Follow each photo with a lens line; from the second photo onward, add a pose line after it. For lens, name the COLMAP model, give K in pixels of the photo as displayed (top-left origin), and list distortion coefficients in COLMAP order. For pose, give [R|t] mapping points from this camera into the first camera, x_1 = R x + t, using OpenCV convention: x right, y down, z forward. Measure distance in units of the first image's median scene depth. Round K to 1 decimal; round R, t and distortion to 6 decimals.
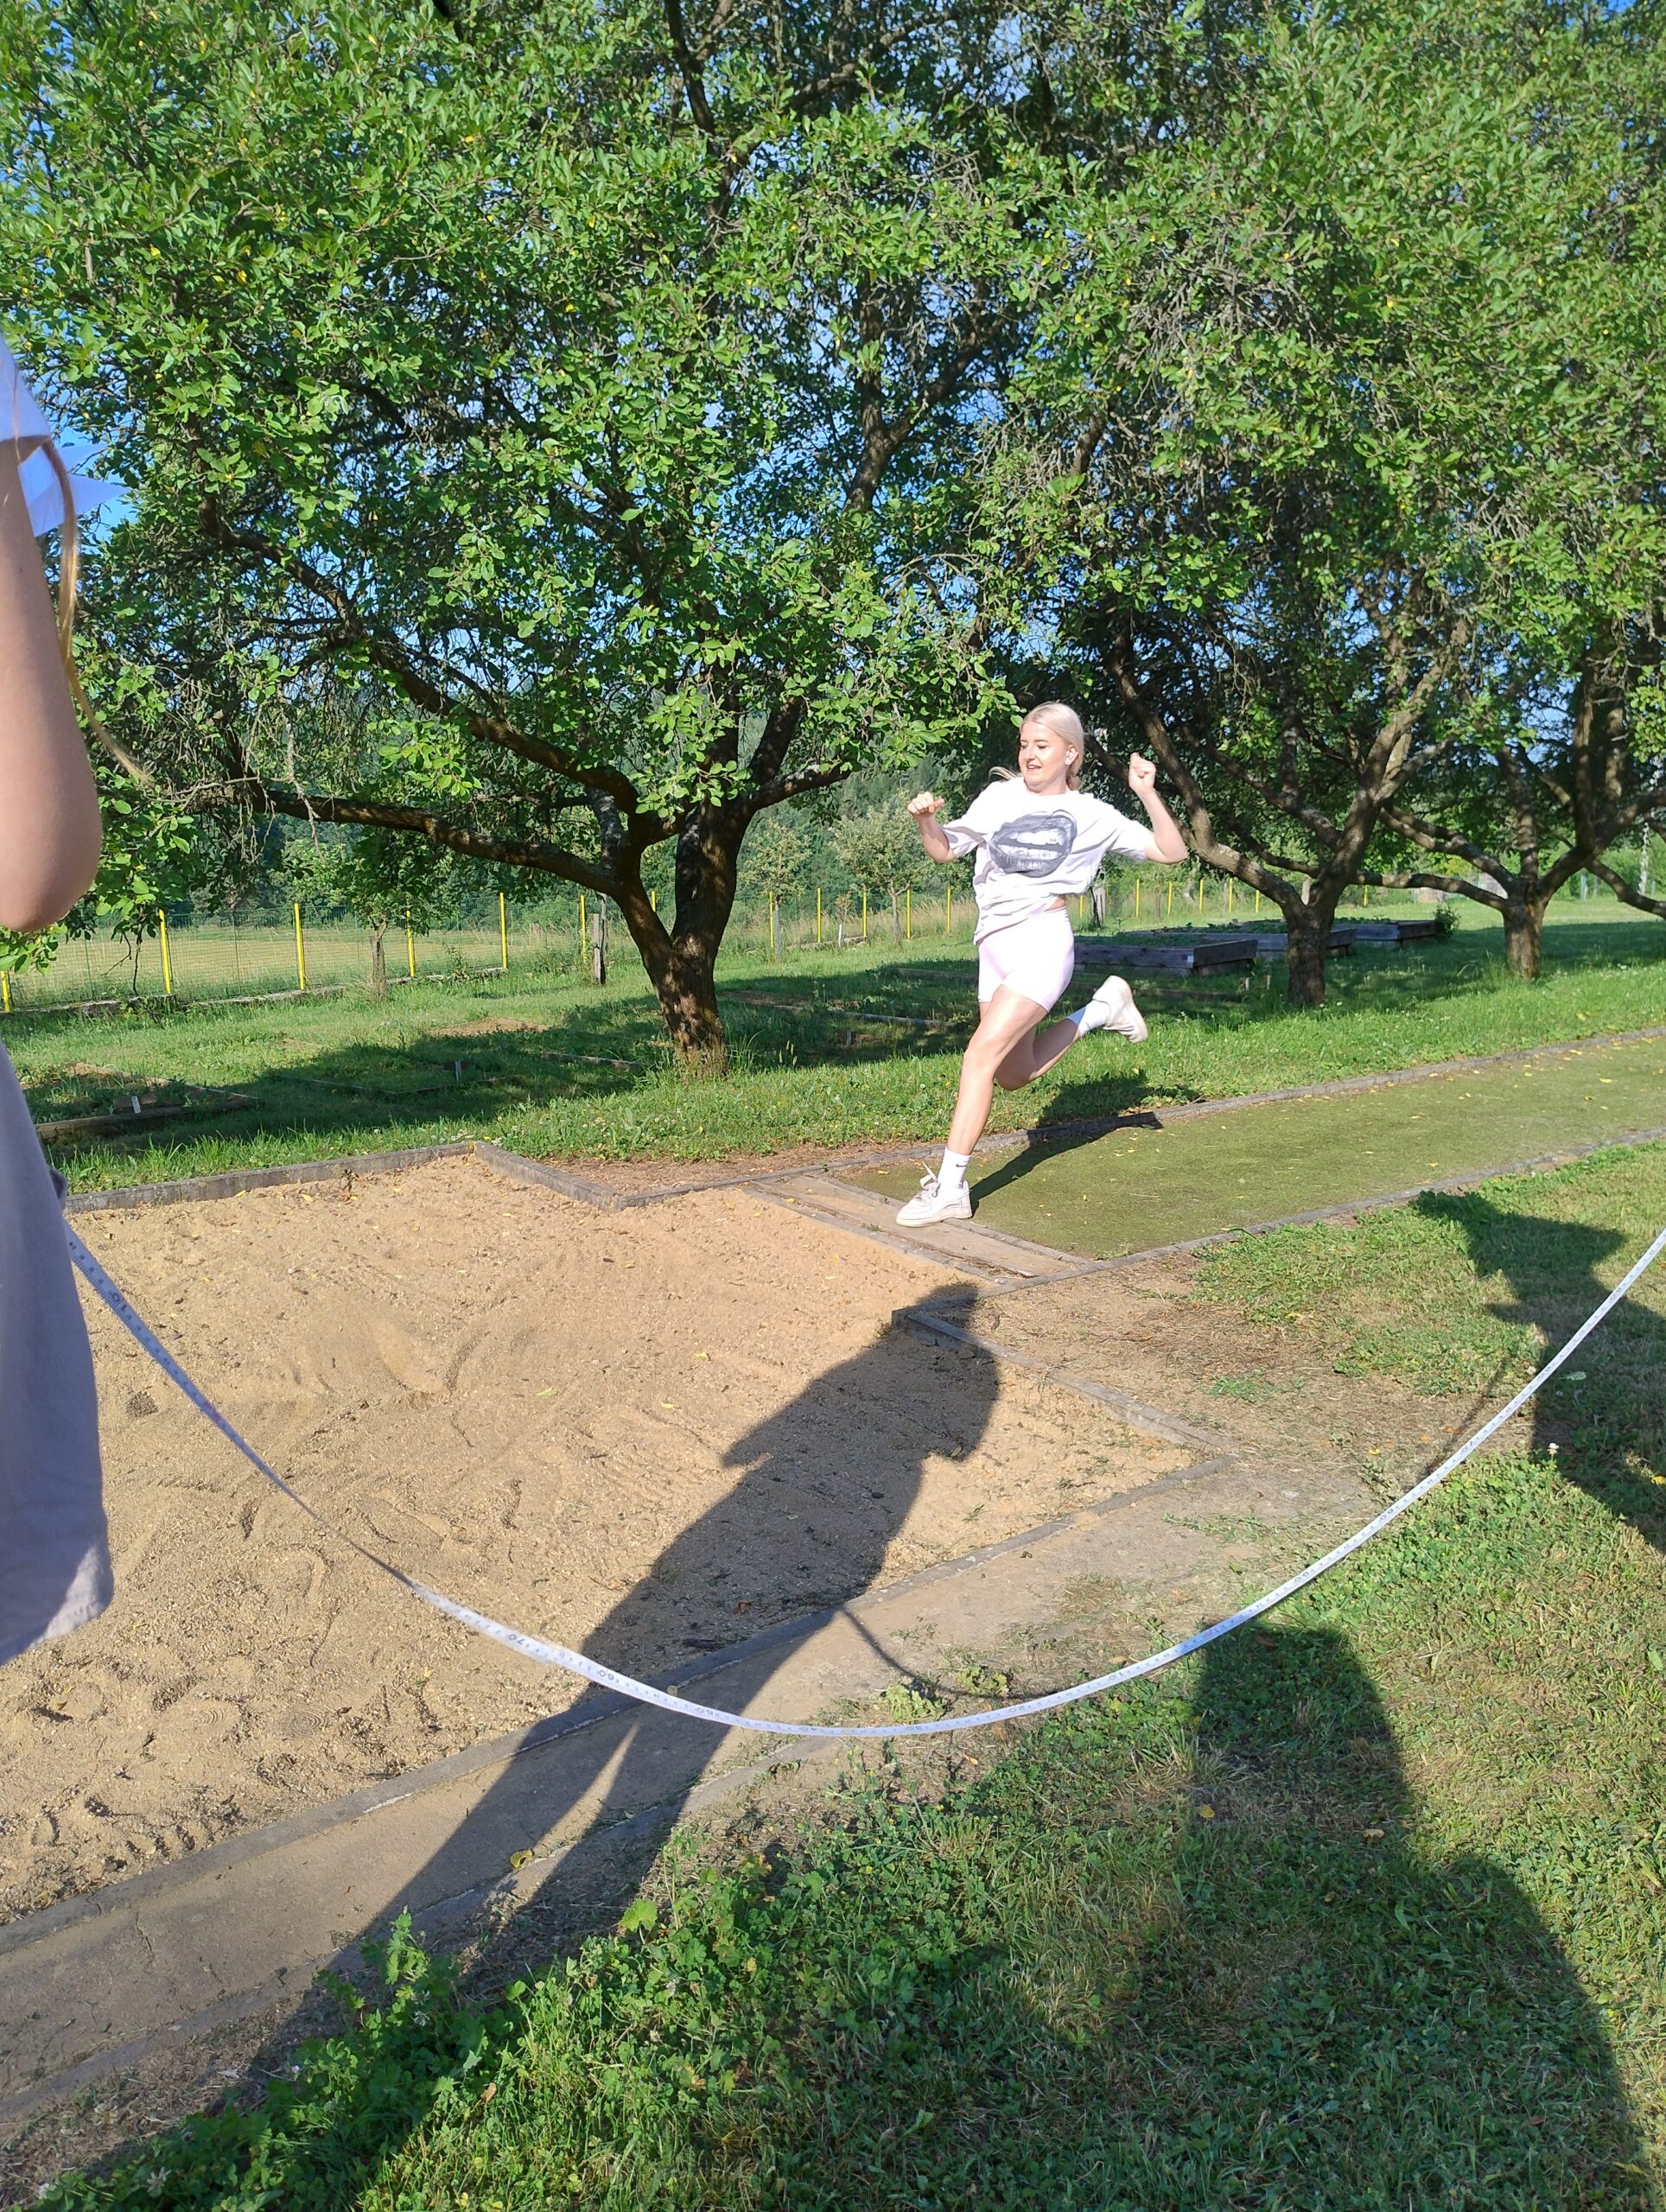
lens RADIAL K [[1529.1, 0, 799.4], [0, 1529.1, 1106.1], [0, 0, 1]] dist [0.058777, -0.051767]
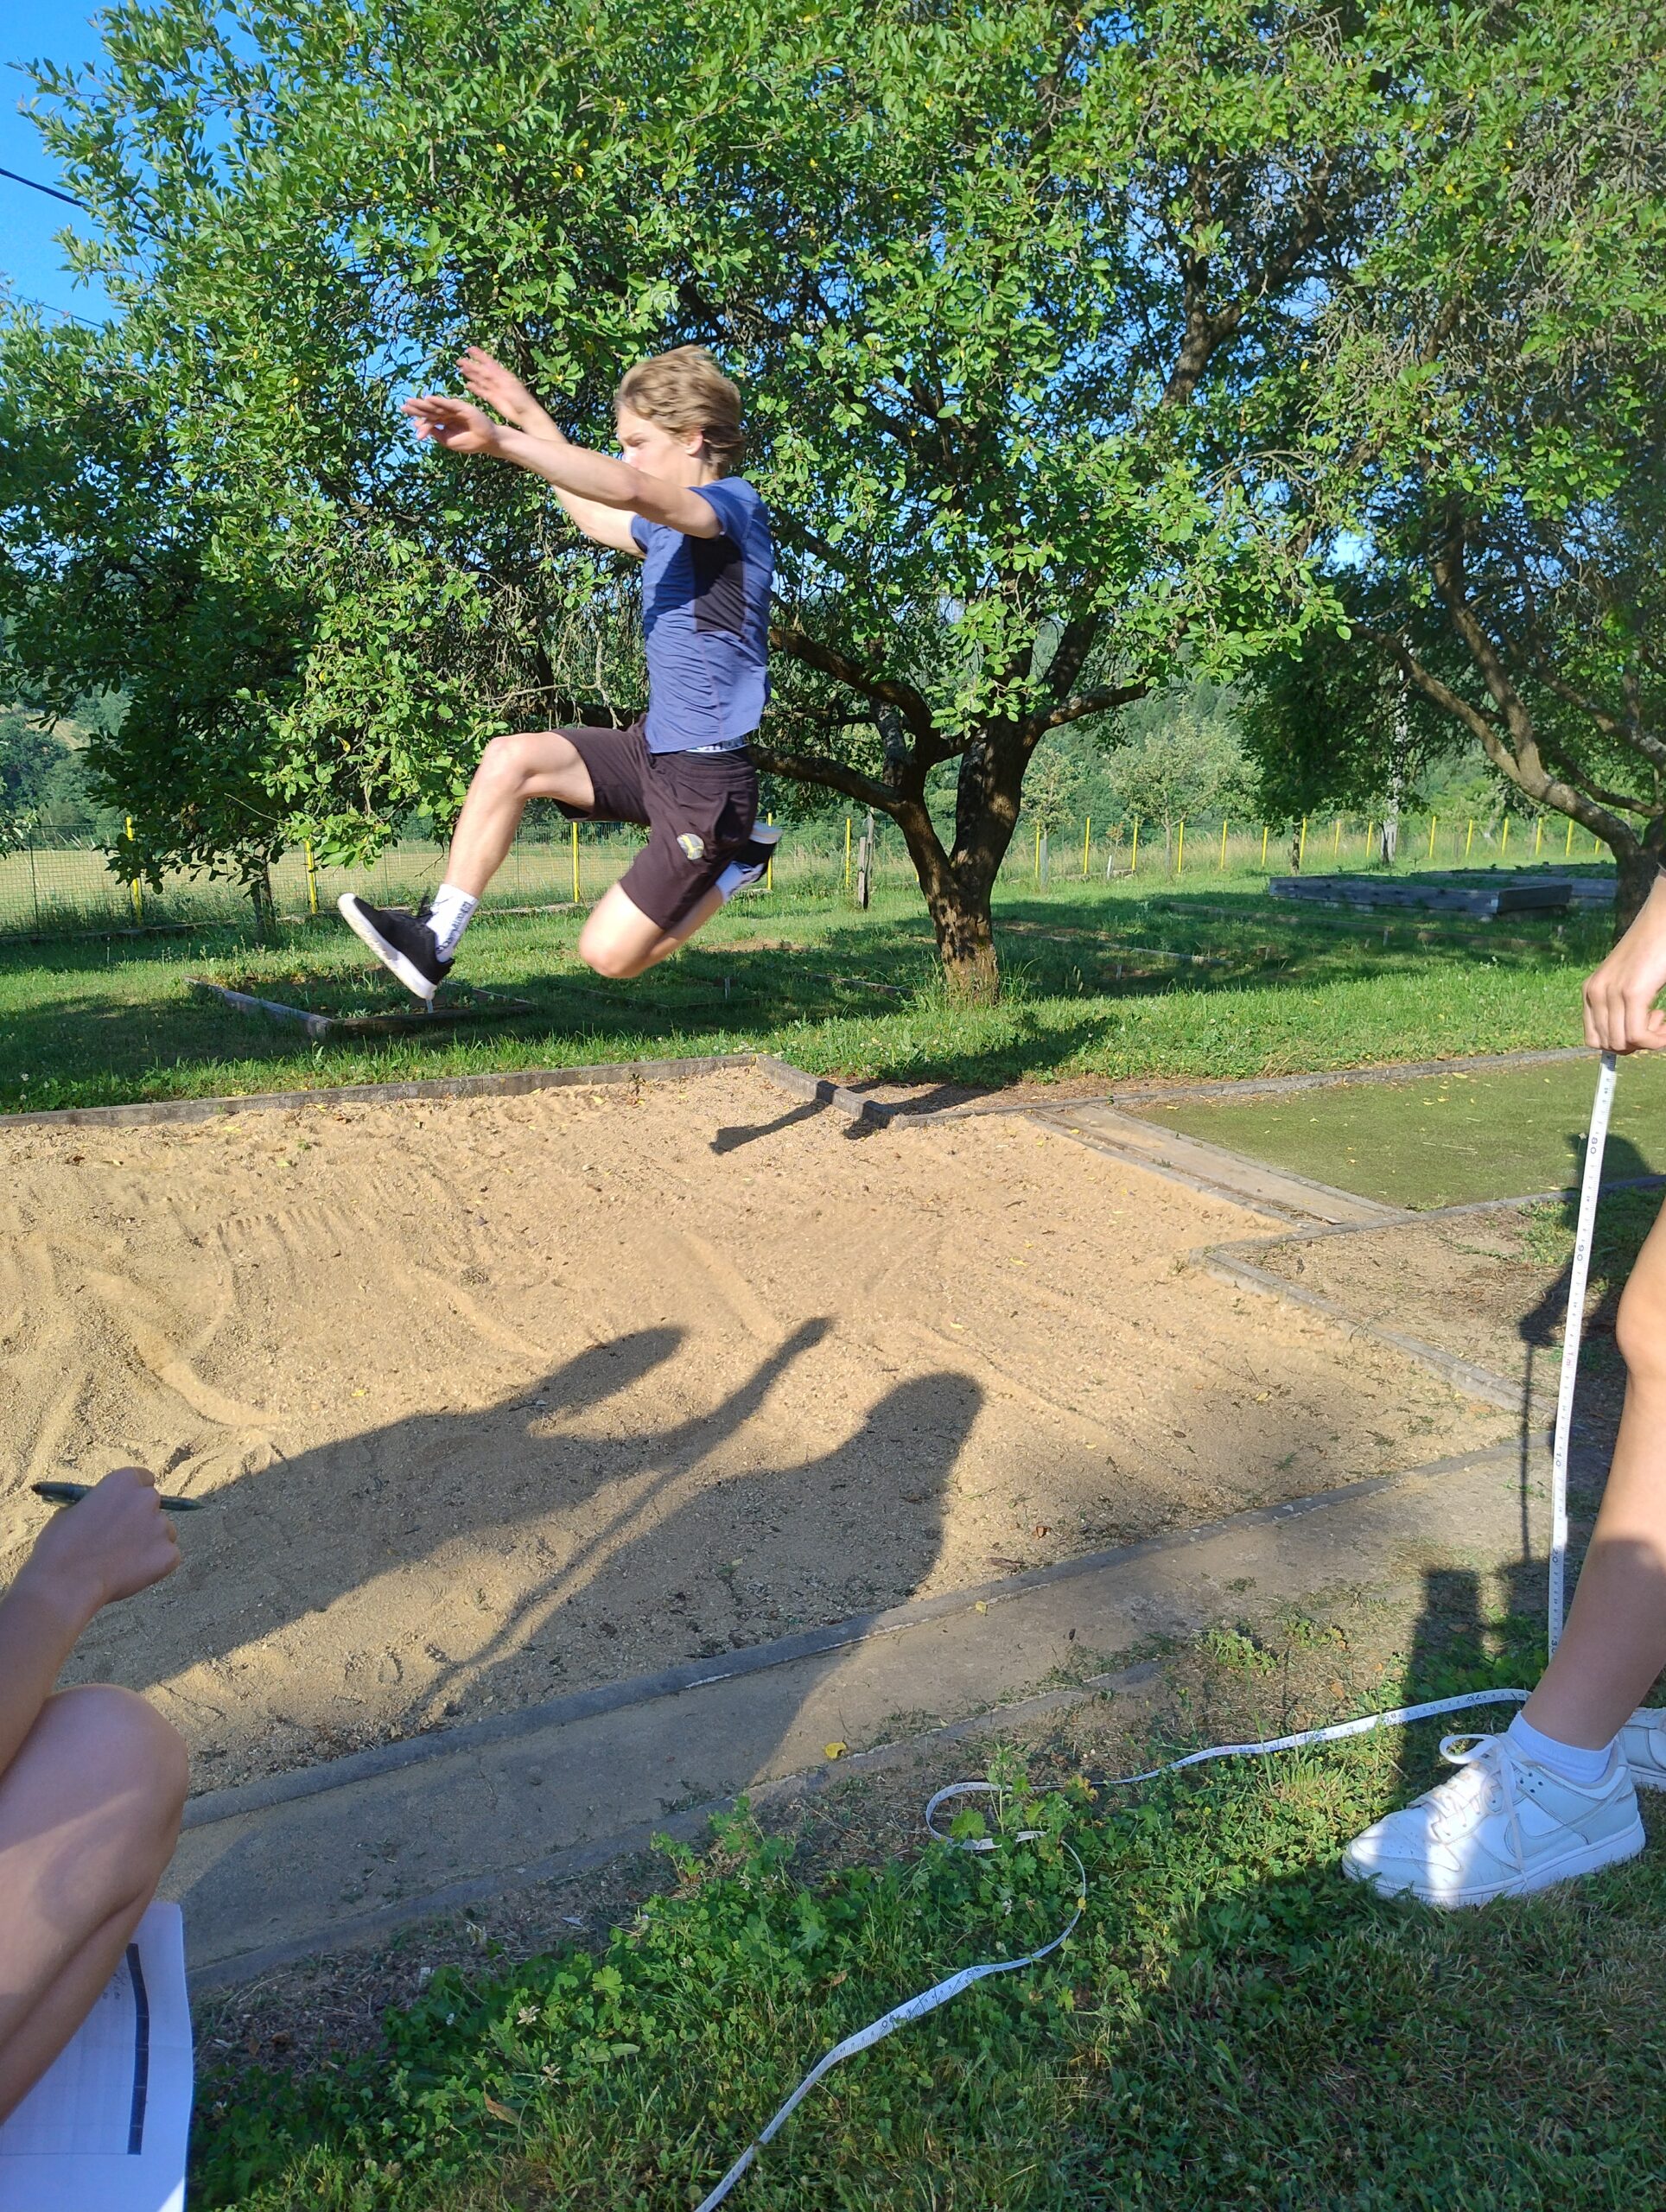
lens RADIAL K [[1529.4, 0, 807.2], [0, 1529.4, 1115.0], [0, 0, 1]] dist [0.065675, -0.066659]
pose [[0.986420, 0.059866, -0.152946, -0.021803], [-0.051801, 0.997076, 0.056188, 0.005432], [0.155863, -0.047502, 0.986636, 0.007923]]
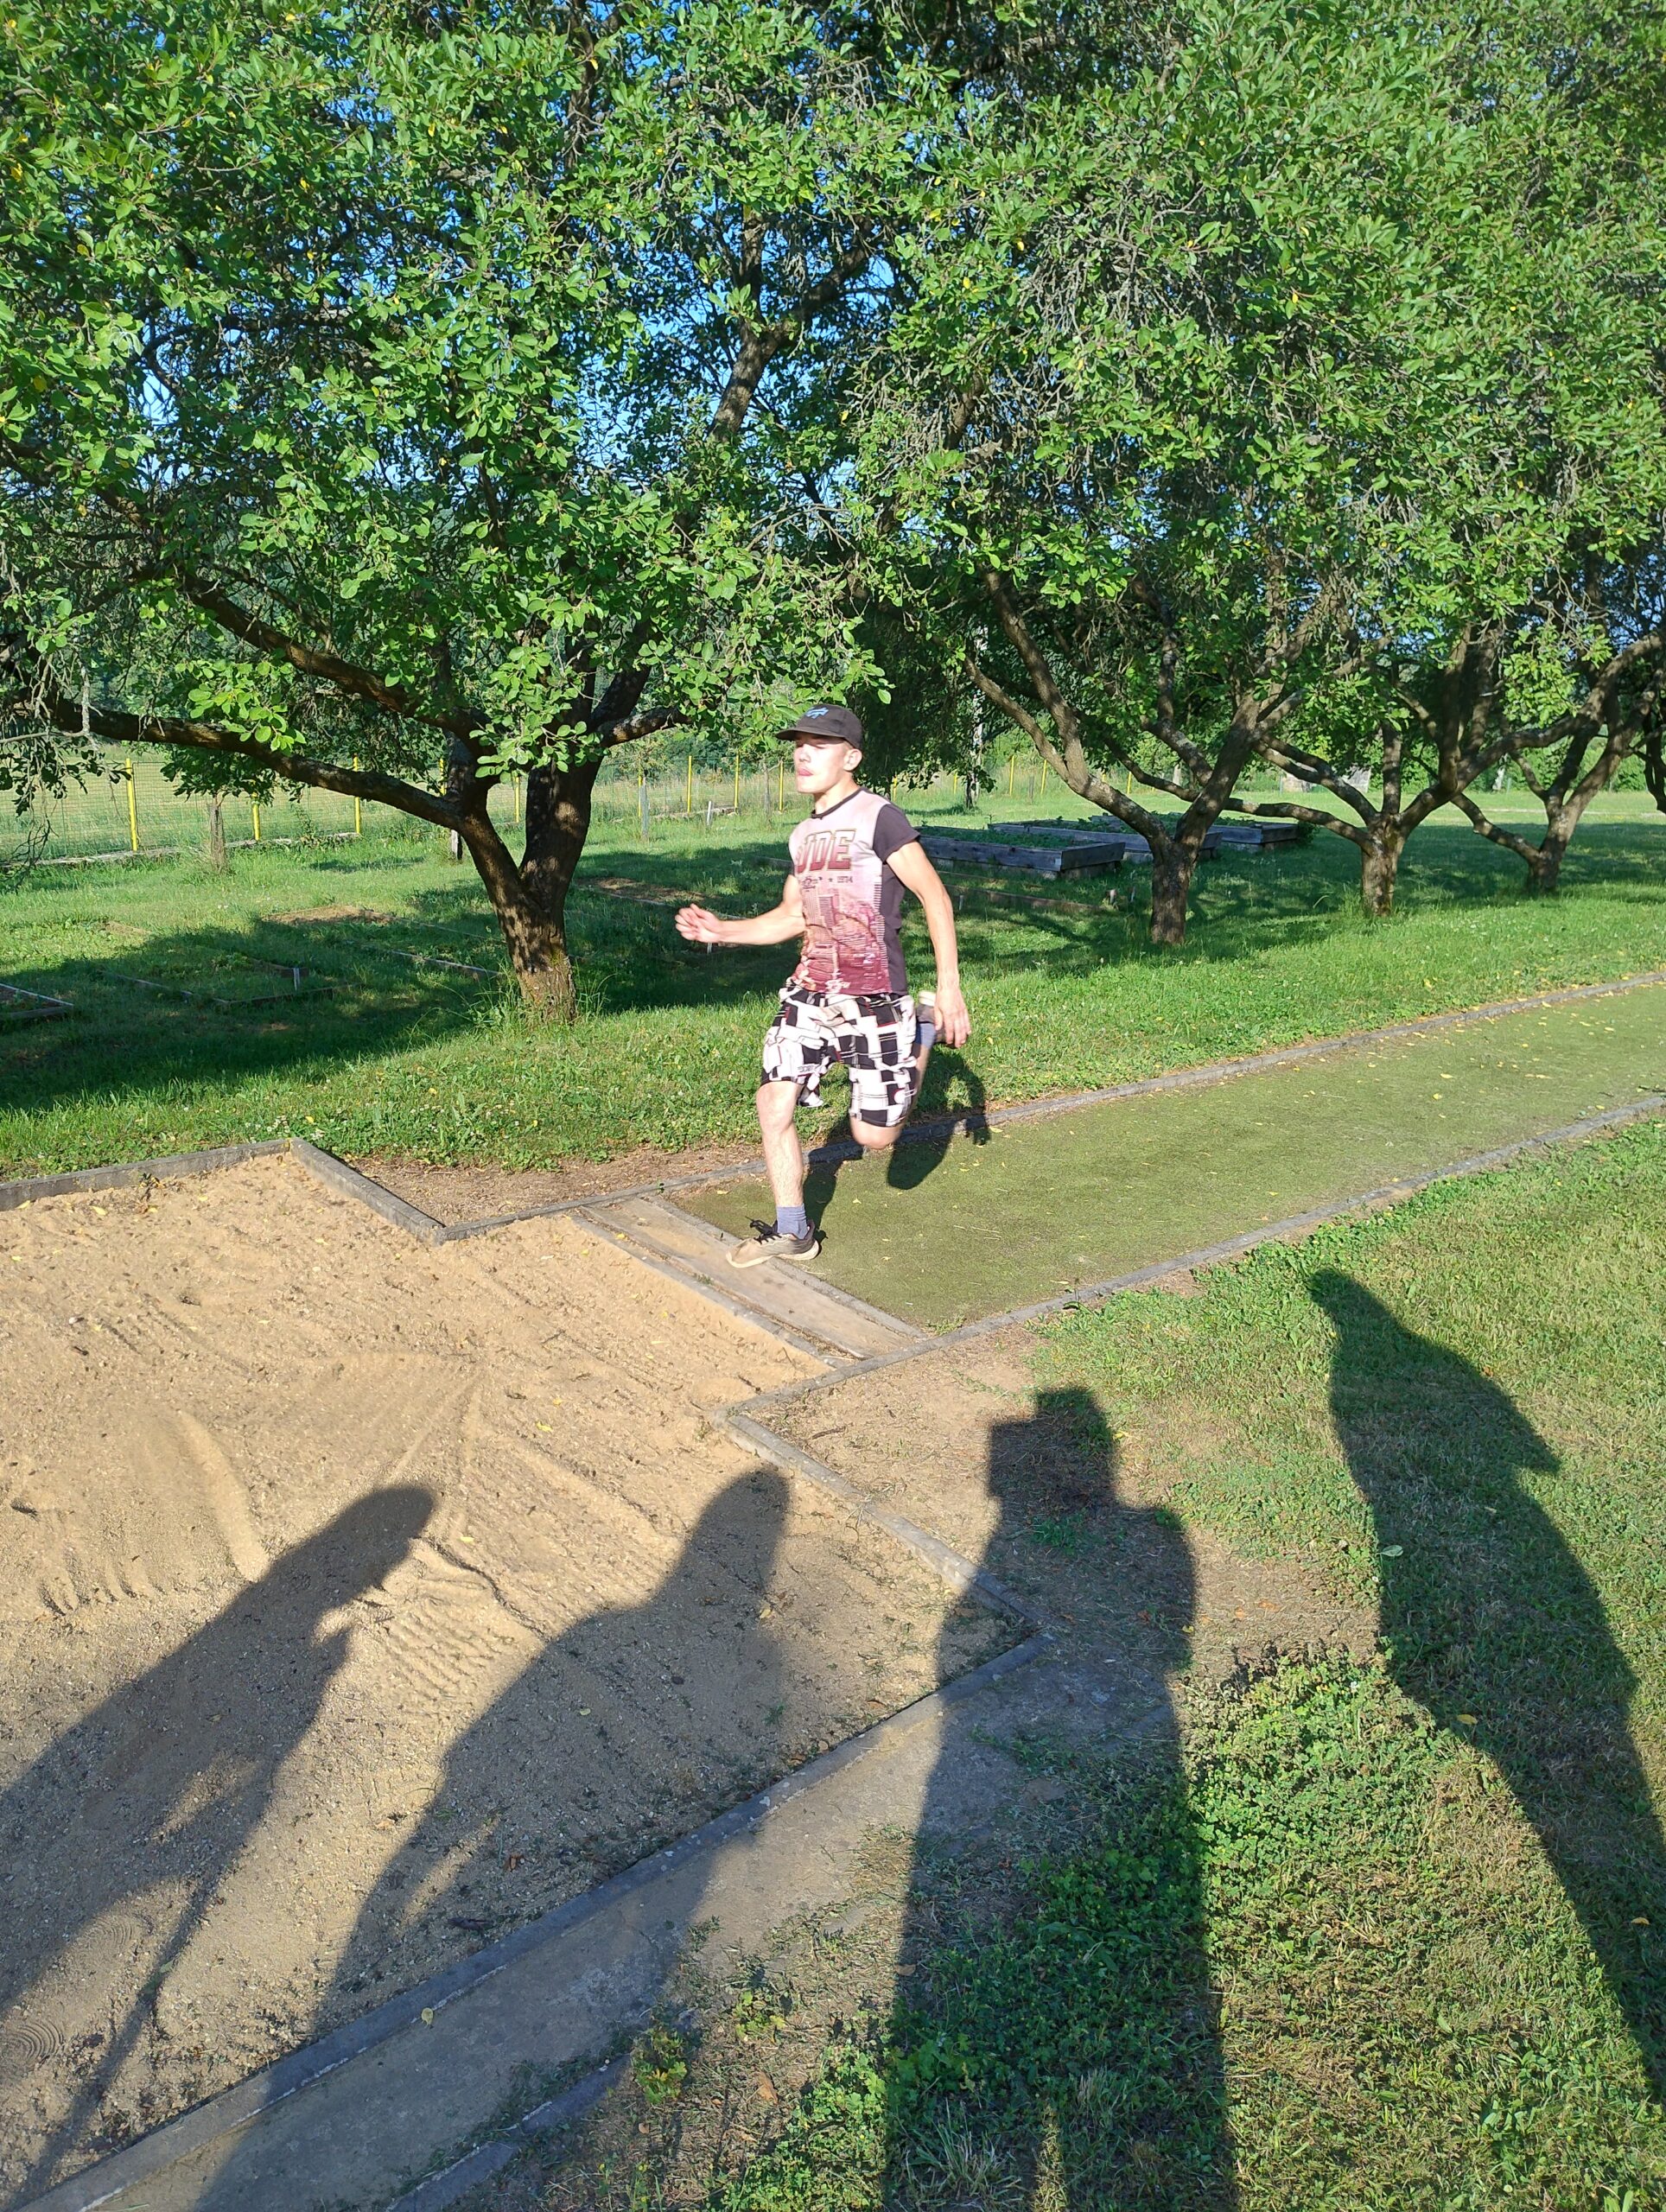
lens RADIAL K [[1534.0, 0, 782.4], [0, 1534.0, 1113.3], [0, 0, 1]] dist [0.059974, -0.045686]
pose [[0.996260, 0.033806, 0.079513, 0.013502], [-0.041216, 0.994767, 0.093486, -0.092735], [-0.075936, -0.096413, 0.992441, 0.039388]]
